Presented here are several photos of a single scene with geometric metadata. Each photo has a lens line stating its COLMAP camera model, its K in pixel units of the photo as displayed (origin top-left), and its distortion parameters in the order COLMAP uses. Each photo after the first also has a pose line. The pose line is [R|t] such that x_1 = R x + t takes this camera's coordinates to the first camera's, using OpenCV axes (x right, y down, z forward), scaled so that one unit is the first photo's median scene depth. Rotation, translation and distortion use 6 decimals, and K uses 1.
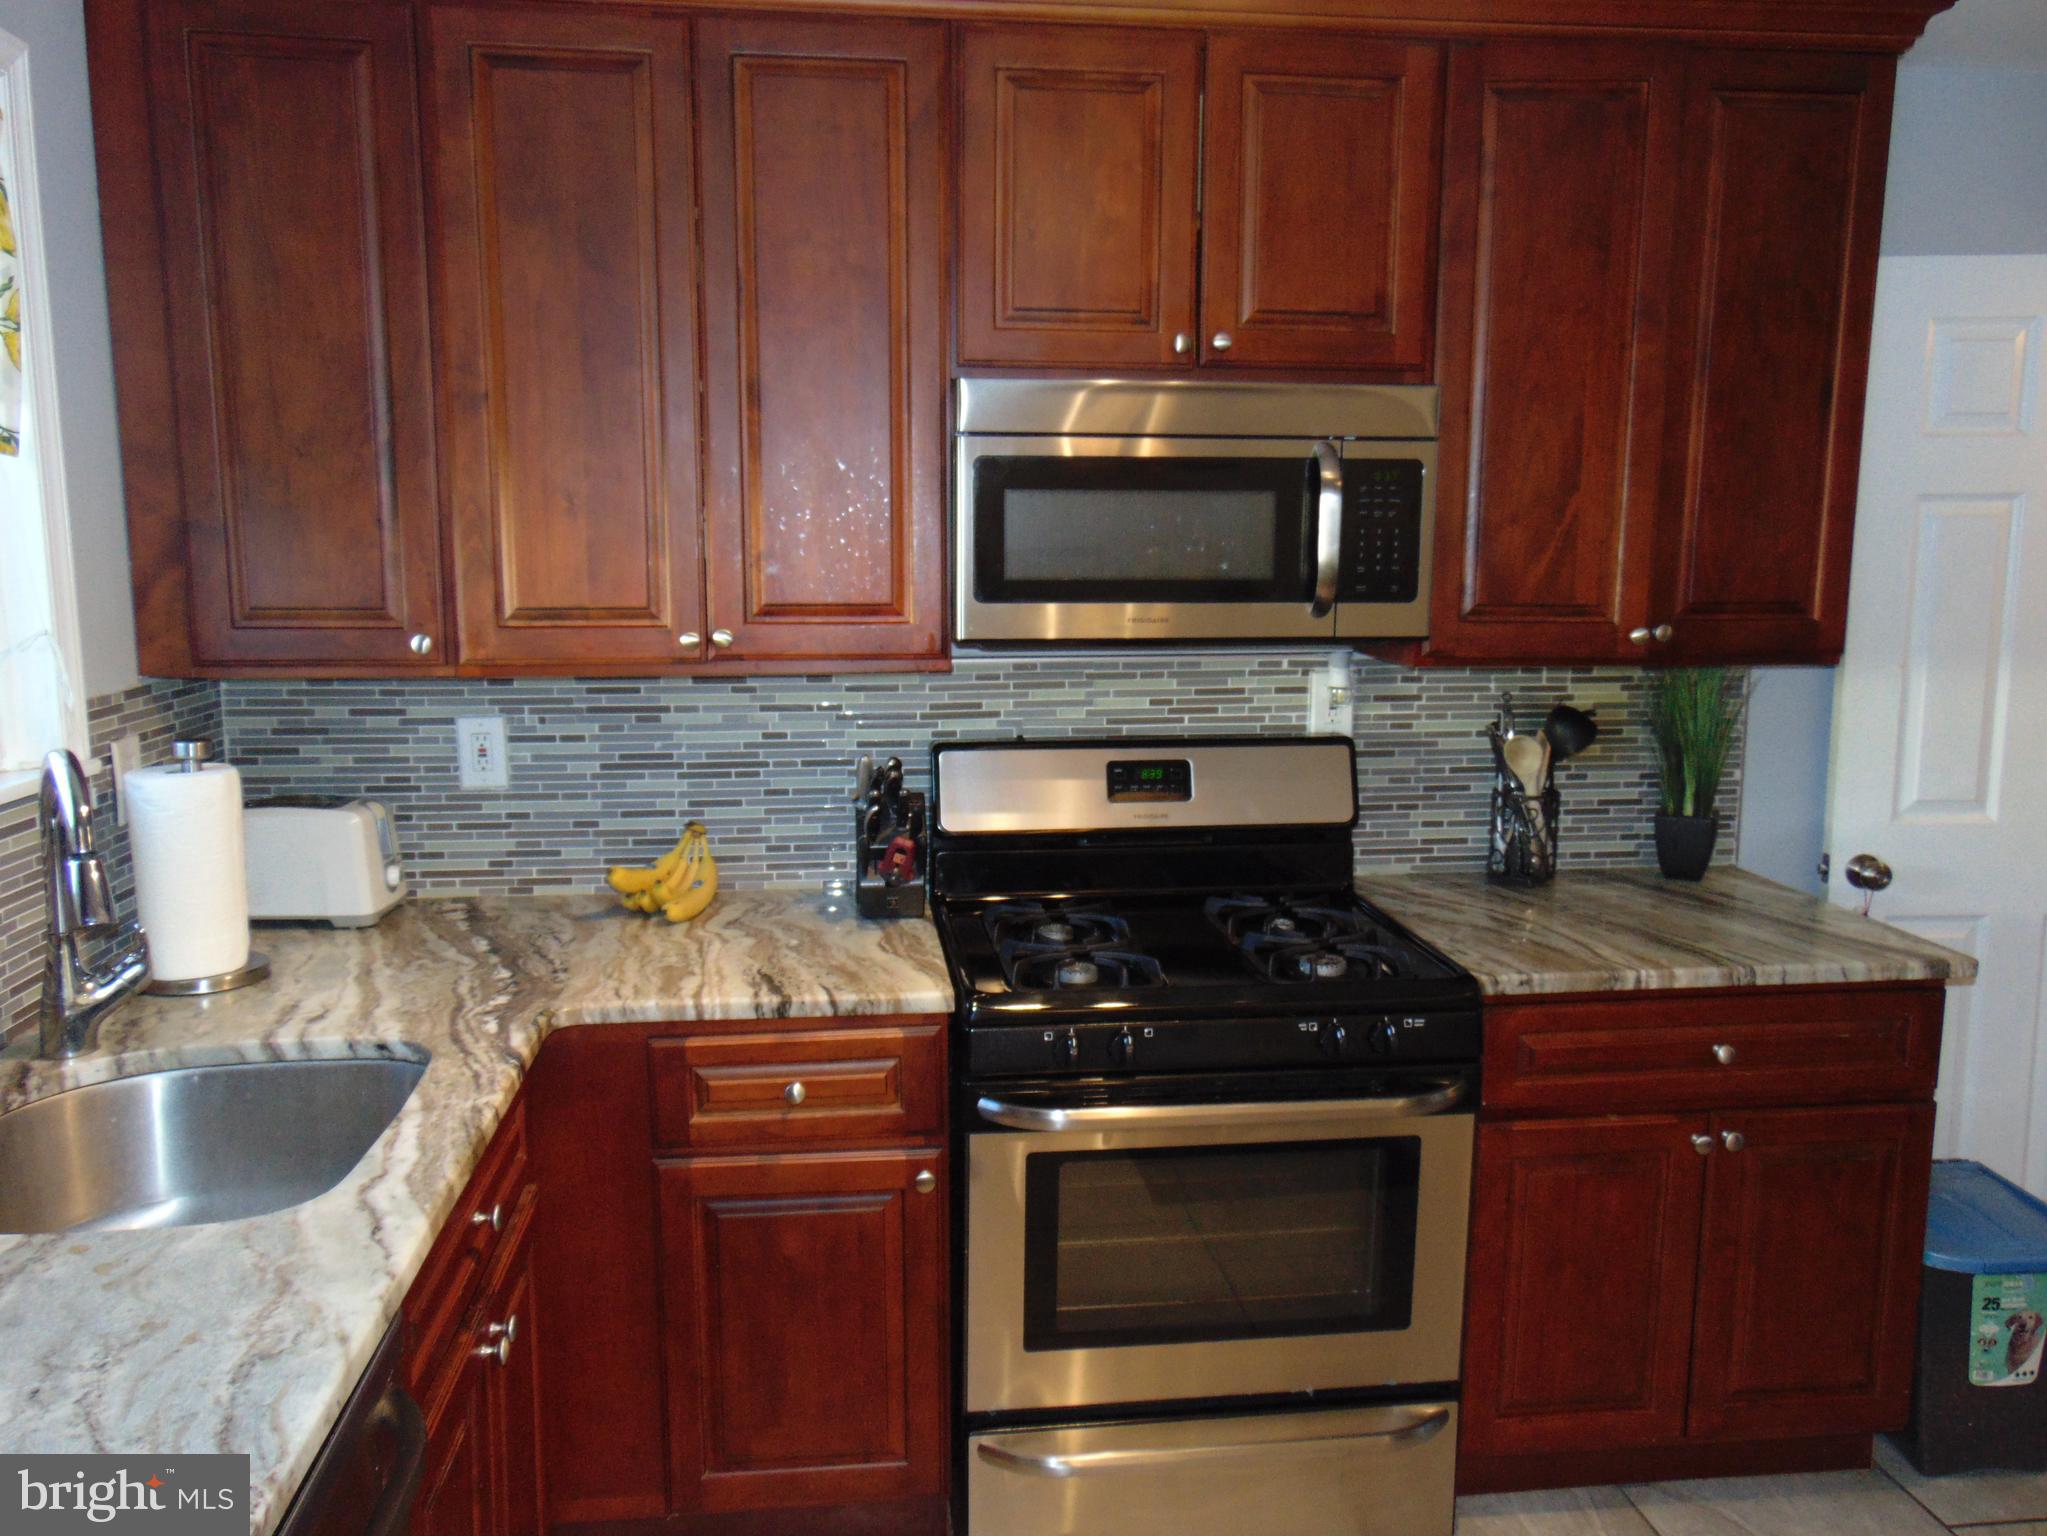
lens RADIAL K [[1536.9, 0, 1014.5], [0, 1536.9, 774.3], [0, 0, 1]] dist [-0.028875, 0.066428]
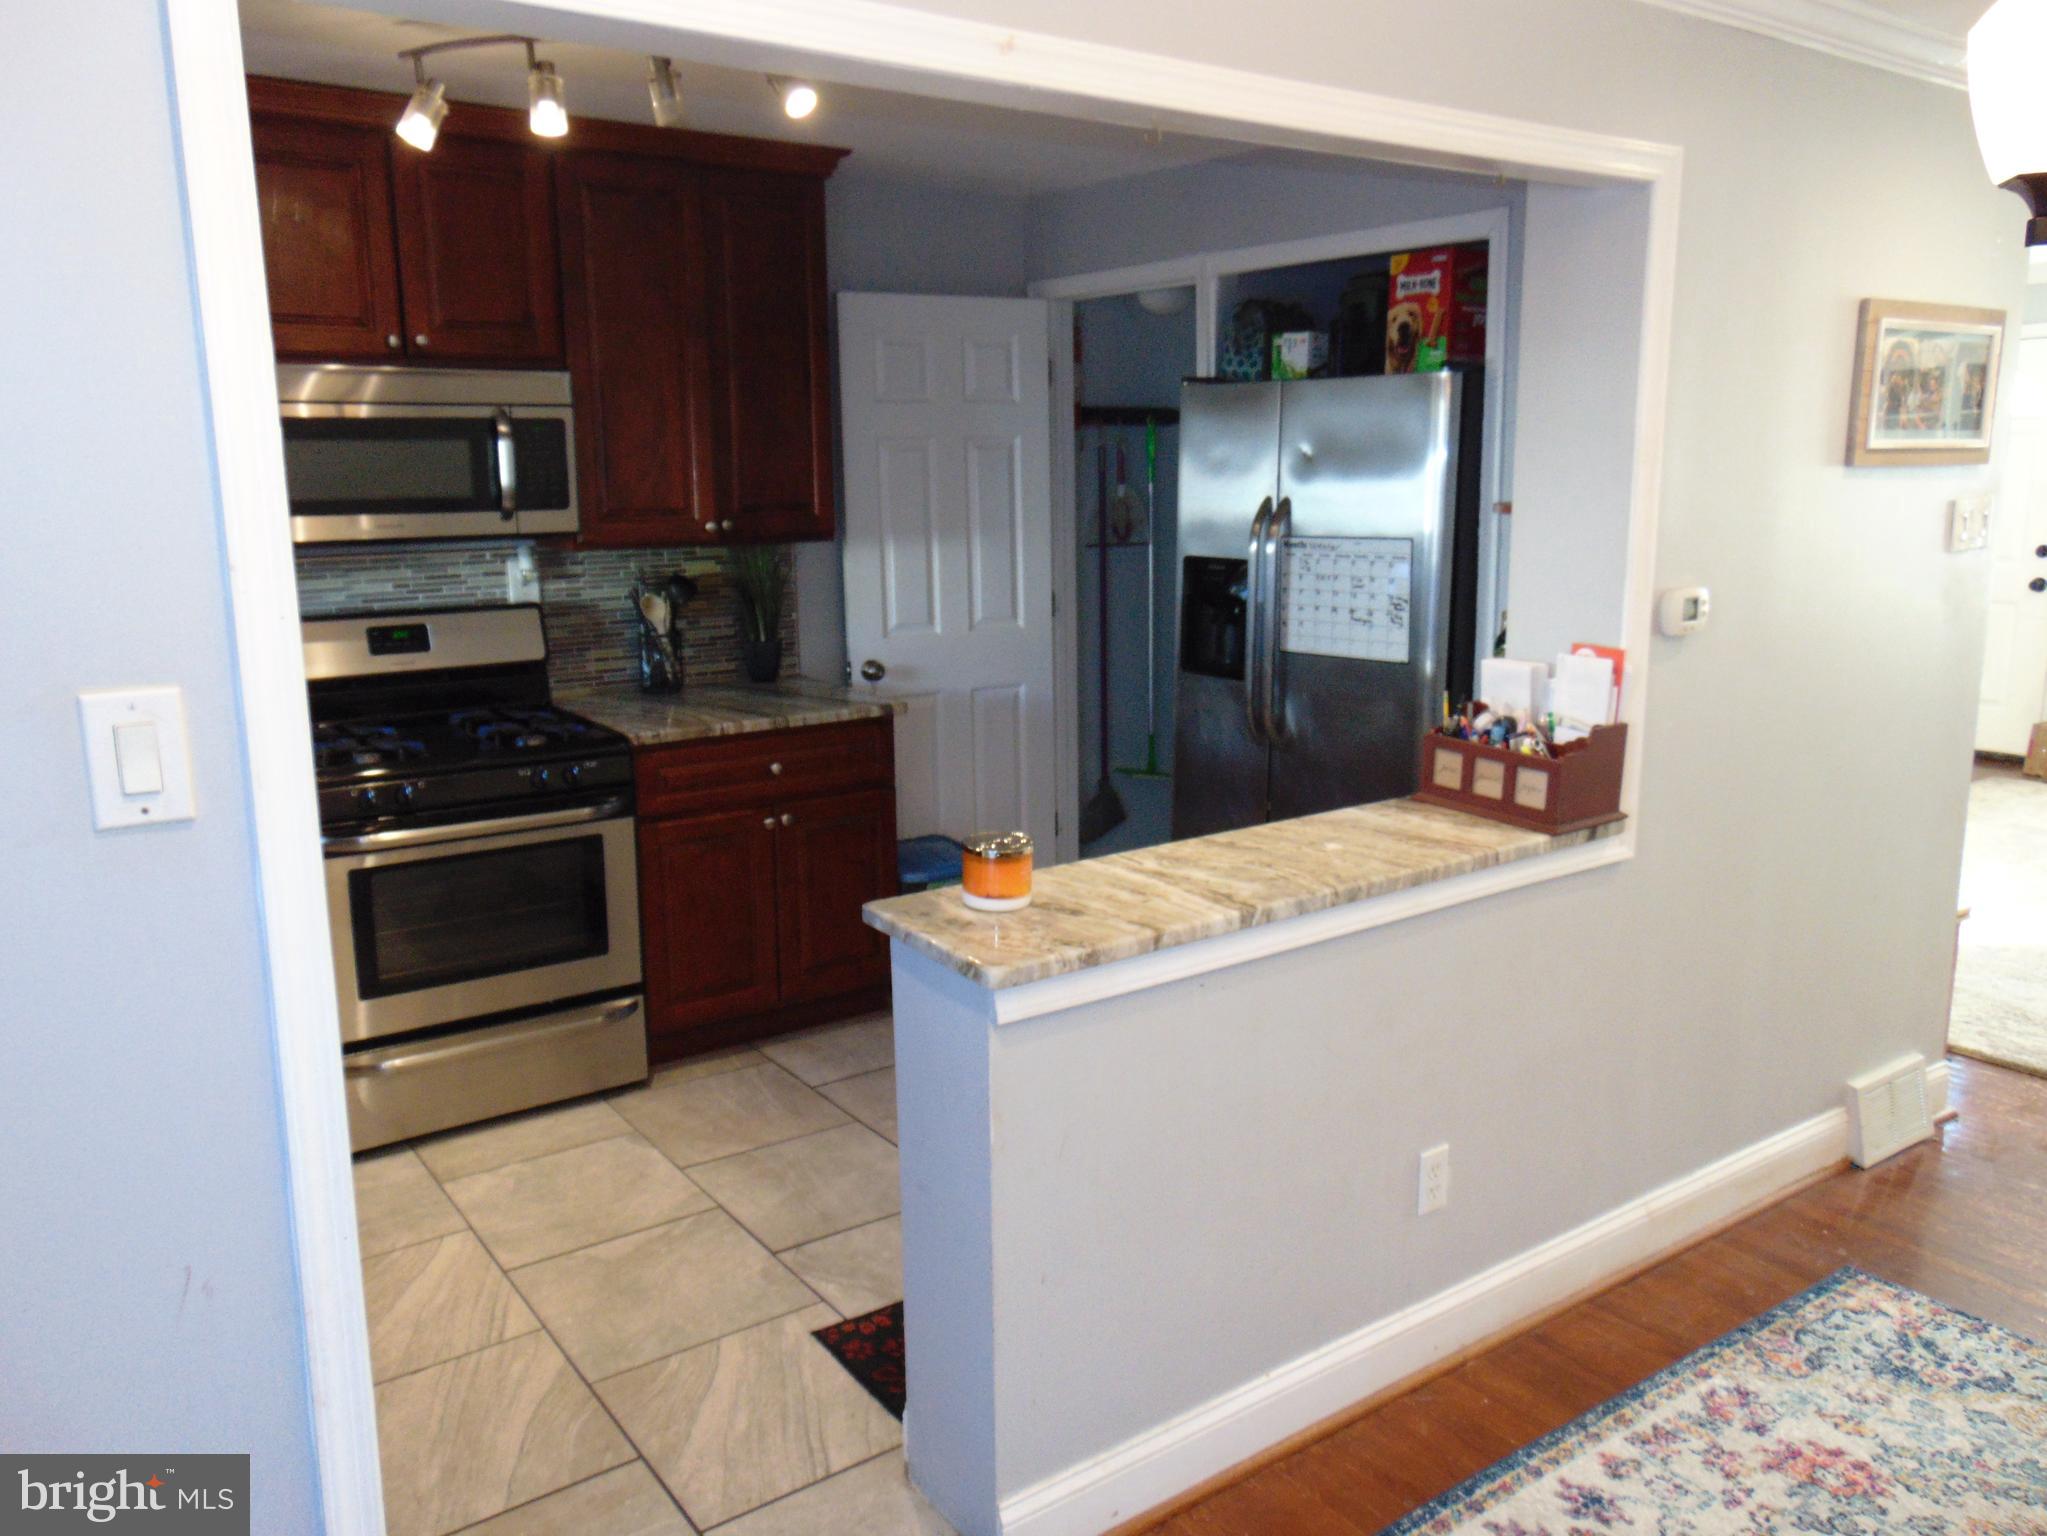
lens RADIAL K [[1536.9, 0, 1014.5], [0, 1536.9, 774.3], [0, 0, 1]] dist [-0.028875, 0.066428]
pose [[0.878106, -0.105956, 0.466587, -0.090112], [0.082878, 0.994114, 0.069777, 0.077678], [-0.471234, -0.022602, 0.881719, -0.549137]]
